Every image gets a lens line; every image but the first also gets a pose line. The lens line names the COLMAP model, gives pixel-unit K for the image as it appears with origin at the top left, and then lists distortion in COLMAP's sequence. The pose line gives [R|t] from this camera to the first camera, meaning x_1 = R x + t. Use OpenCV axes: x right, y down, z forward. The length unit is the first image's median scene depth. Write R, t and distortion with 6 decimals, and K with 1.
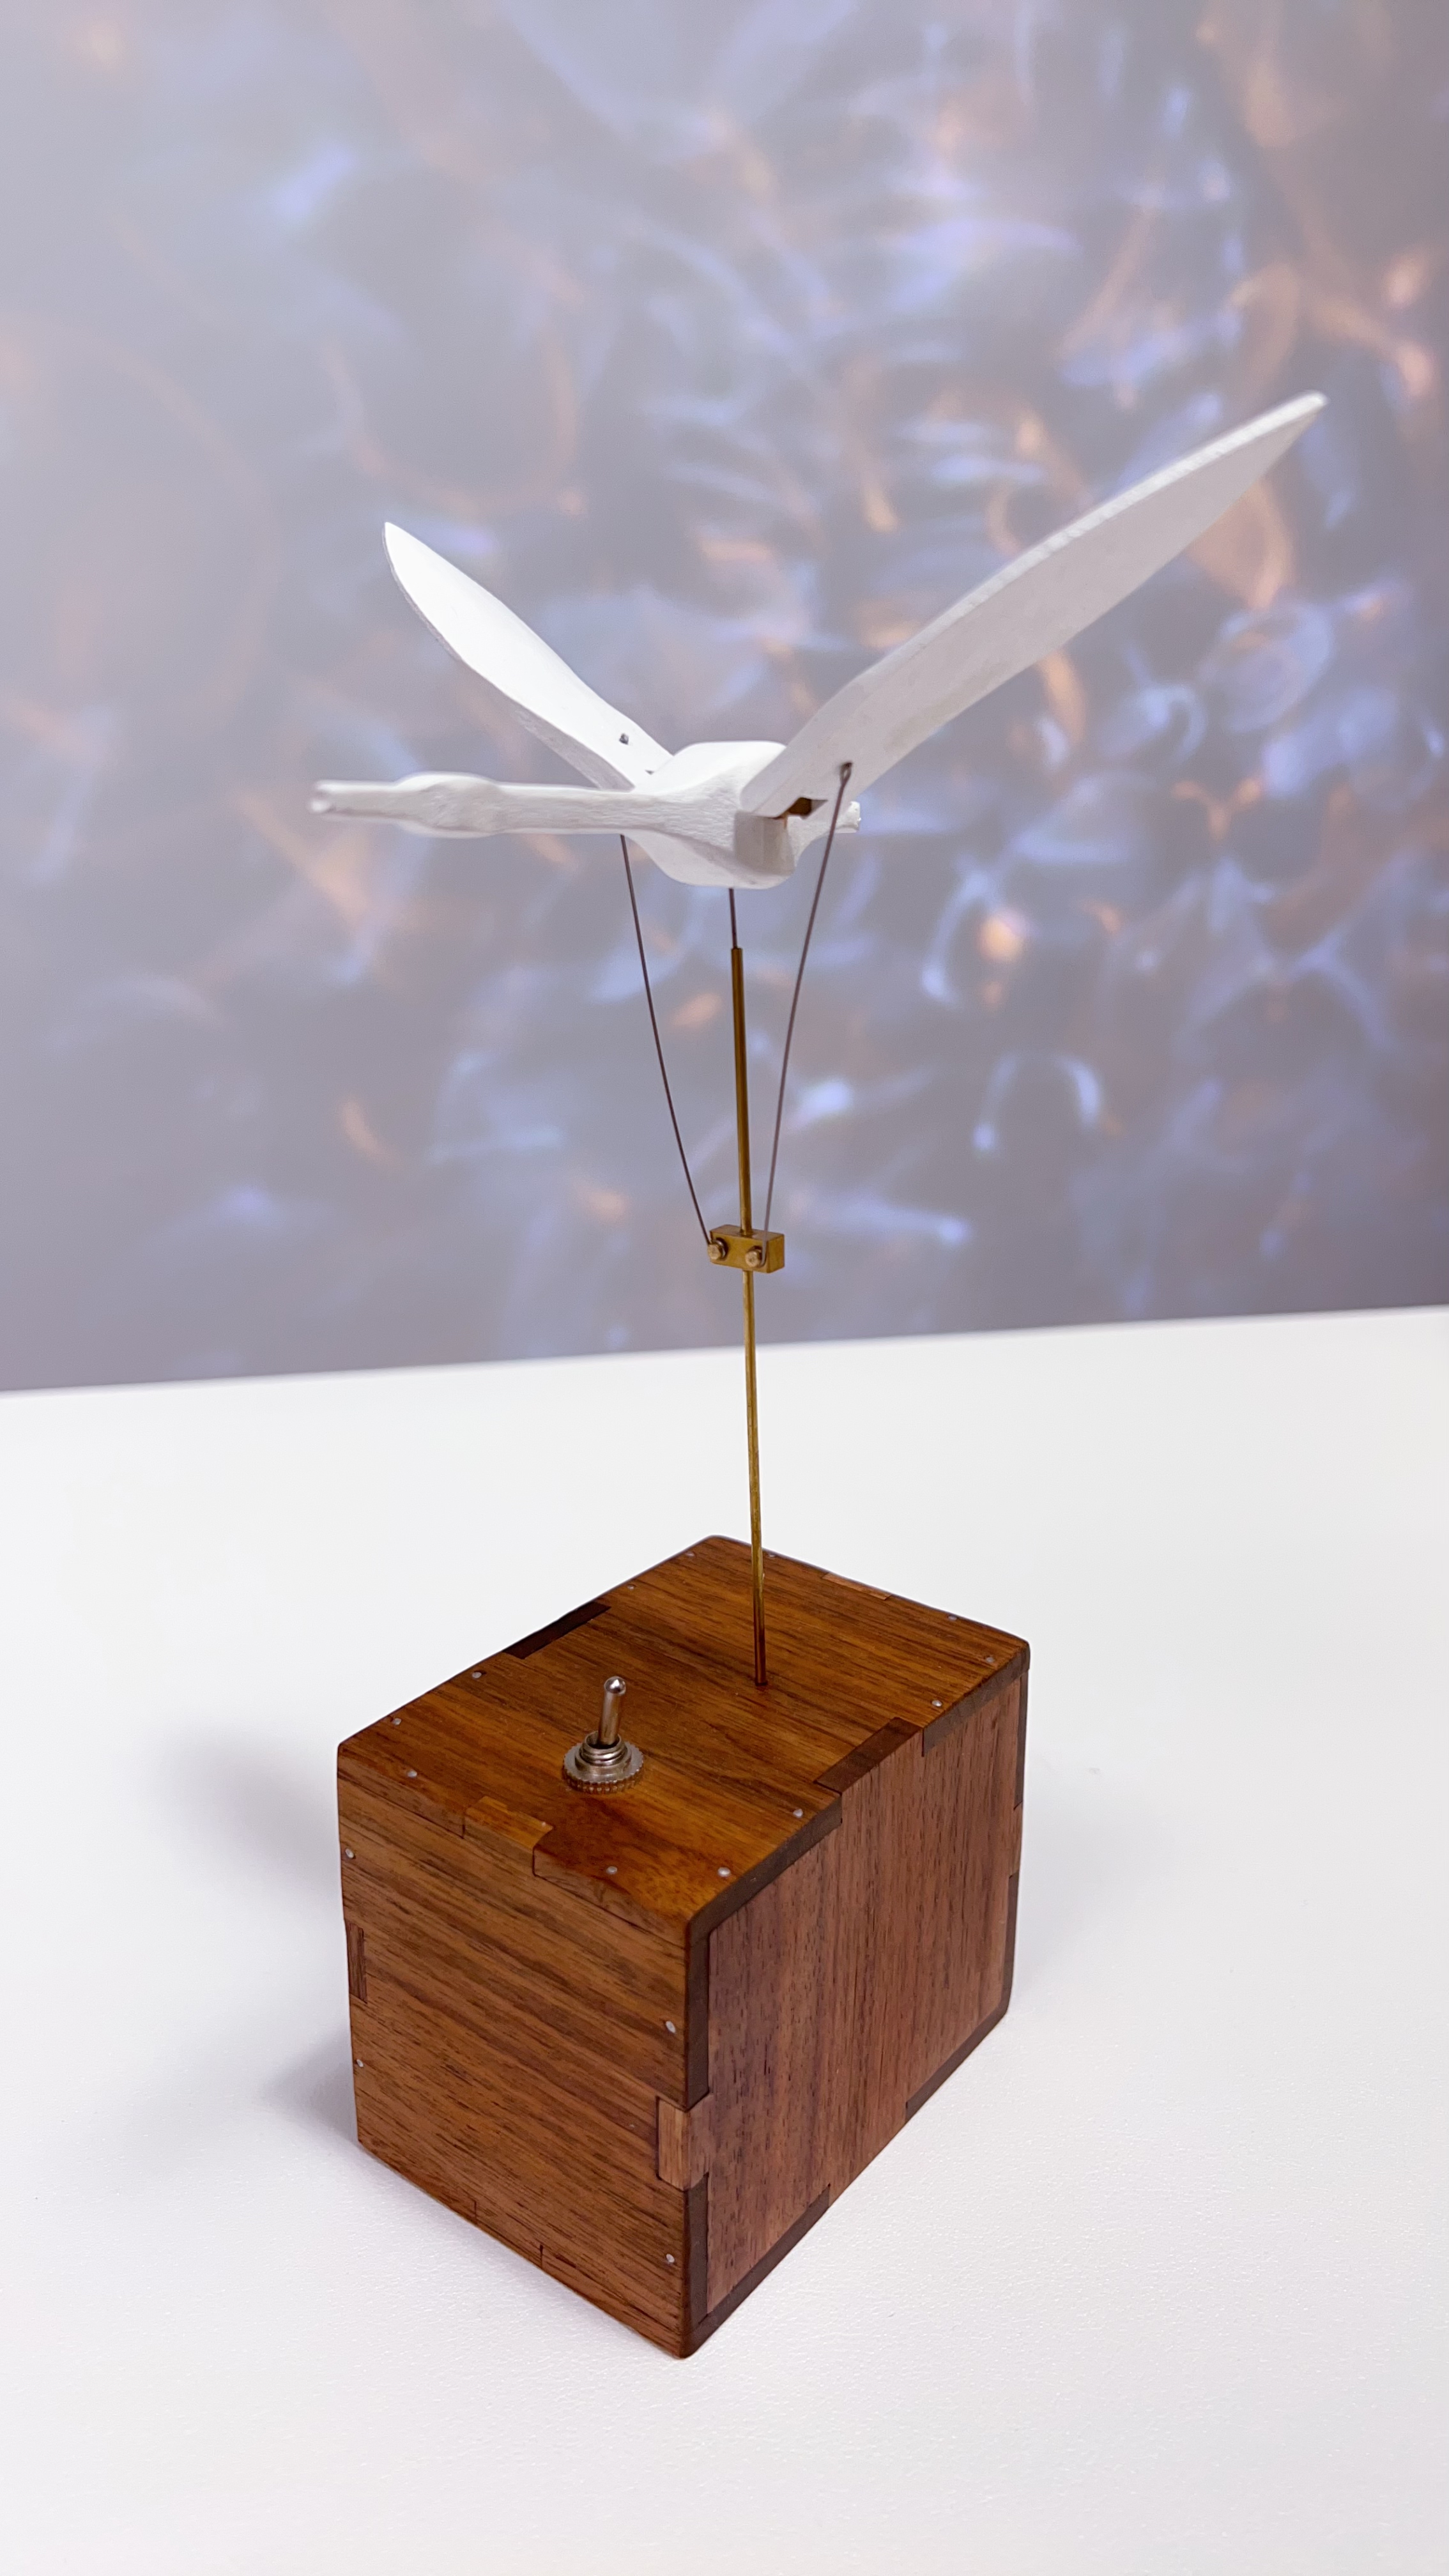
lens RADIAL K [[1987.4, 0, 724.5], [0, 1987.4, 1288.0], [0, 0, 1]] dist [0.109723, -0.303543]
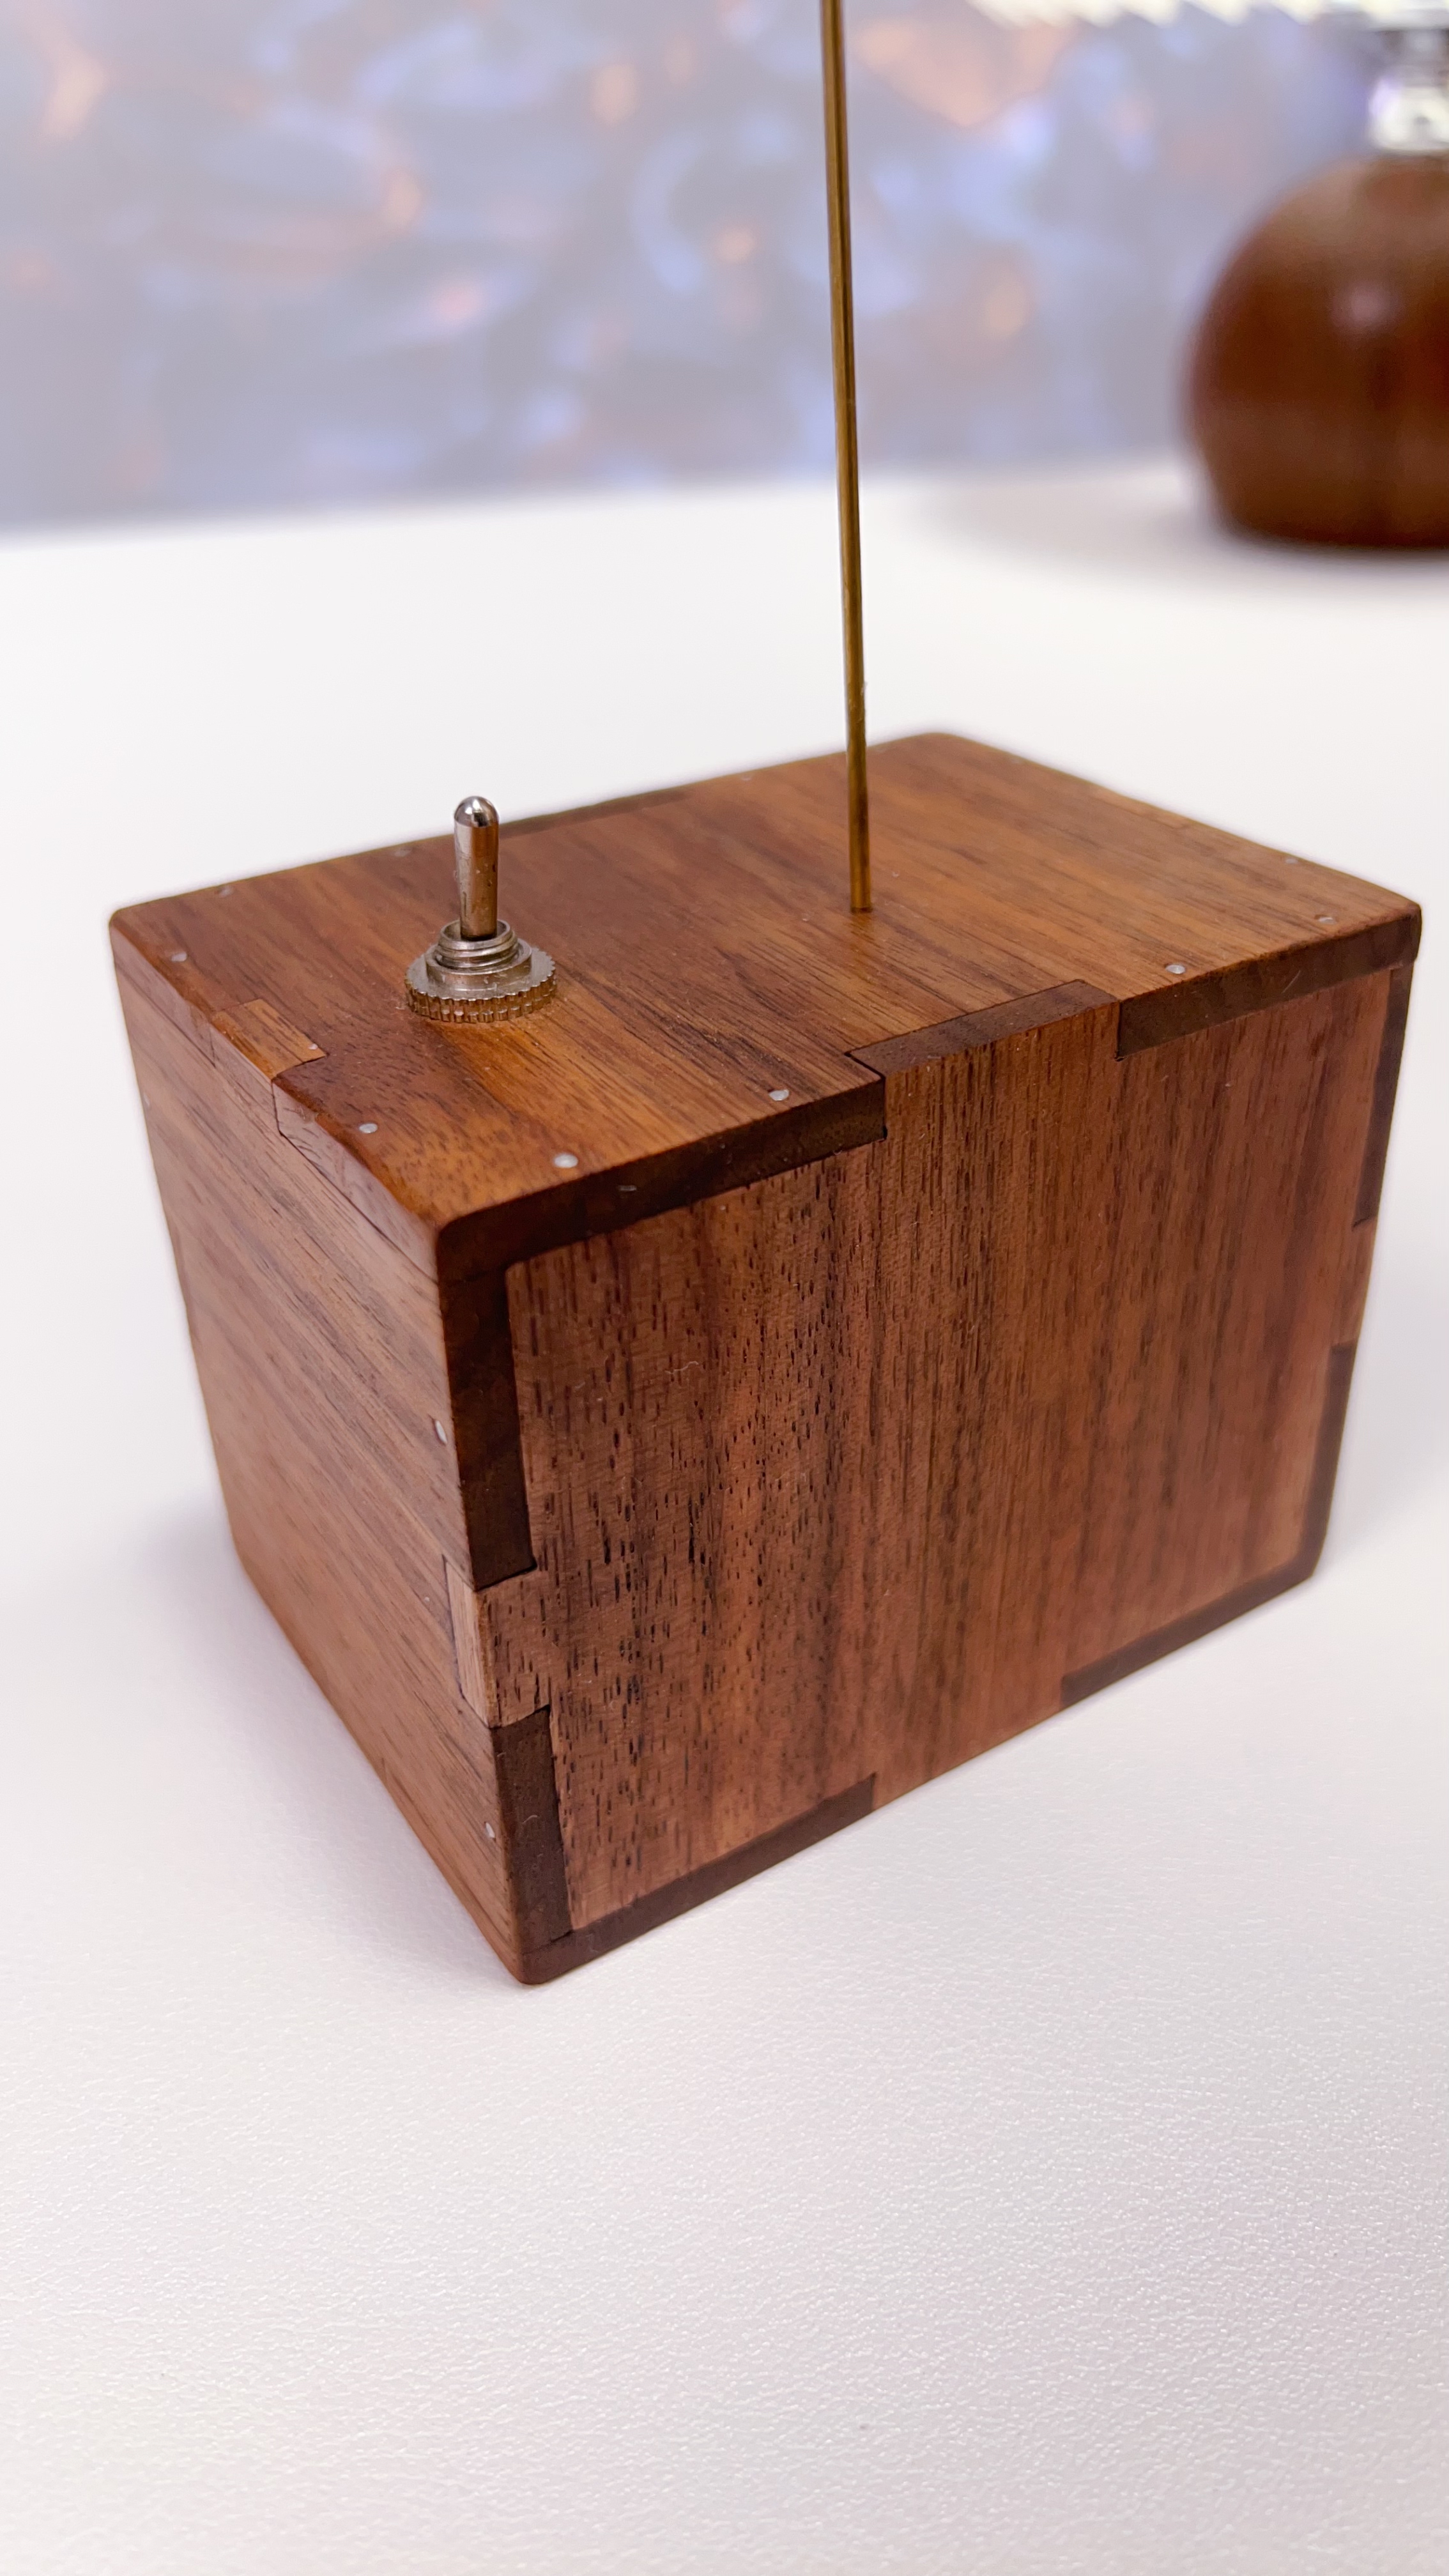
lens RADIAL K [[1987.4, 0, 724.5], [0, 1987.4, 1288.0], [0, 0, 1]] dist [0.109723, -0.303543]
pose [[0.935530, 0.151808, -0.318965, 0.184863], [-0.076513, 0.968595, 0.236577, 0.185725], [0.344862, -0.196919, 0.917765, 0.507207]]
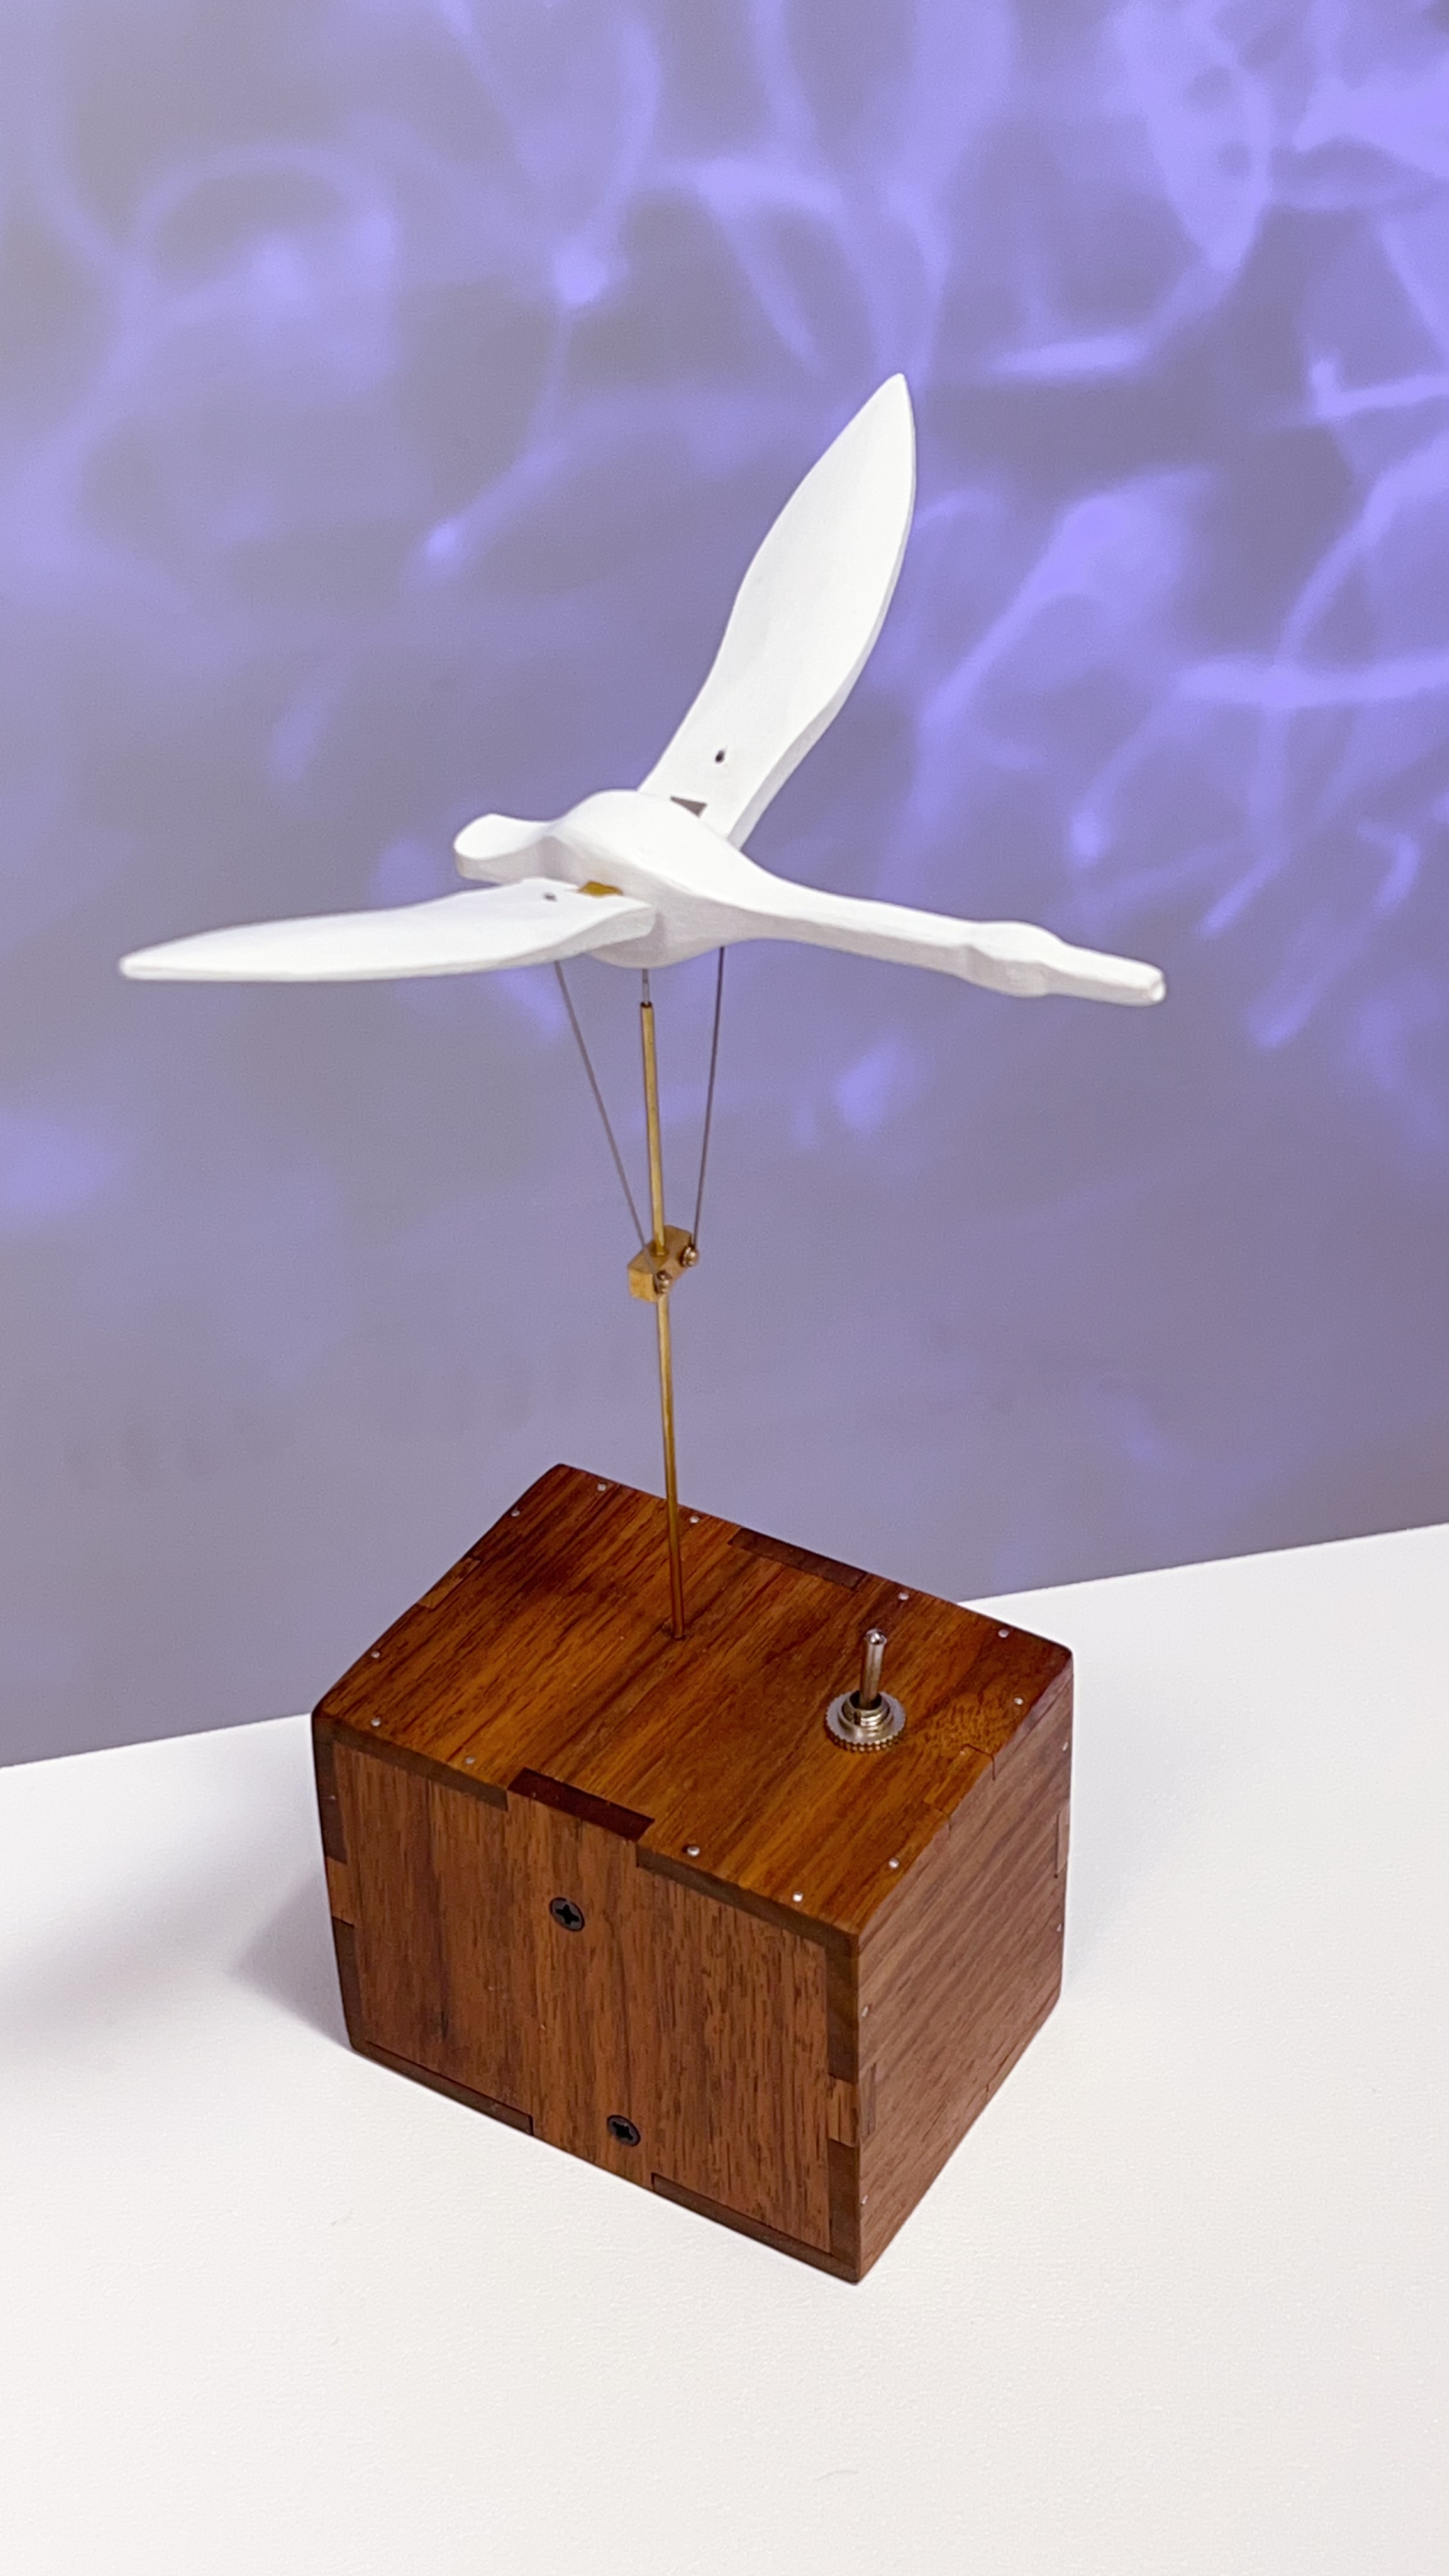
lens RADIAL K [[3899.9, 0, 724.5], [0, 3899.9, 1288.0], [0, 0, 1]] dist [-0.317625, 0.007939]
pose [[-0.114768, -0.584762, 0.803045, -1.469492], [0.346028, 0.734227, 0.584103, -1.065689], [-0.931178, 0.344912, 0.118079, 0.758541]]
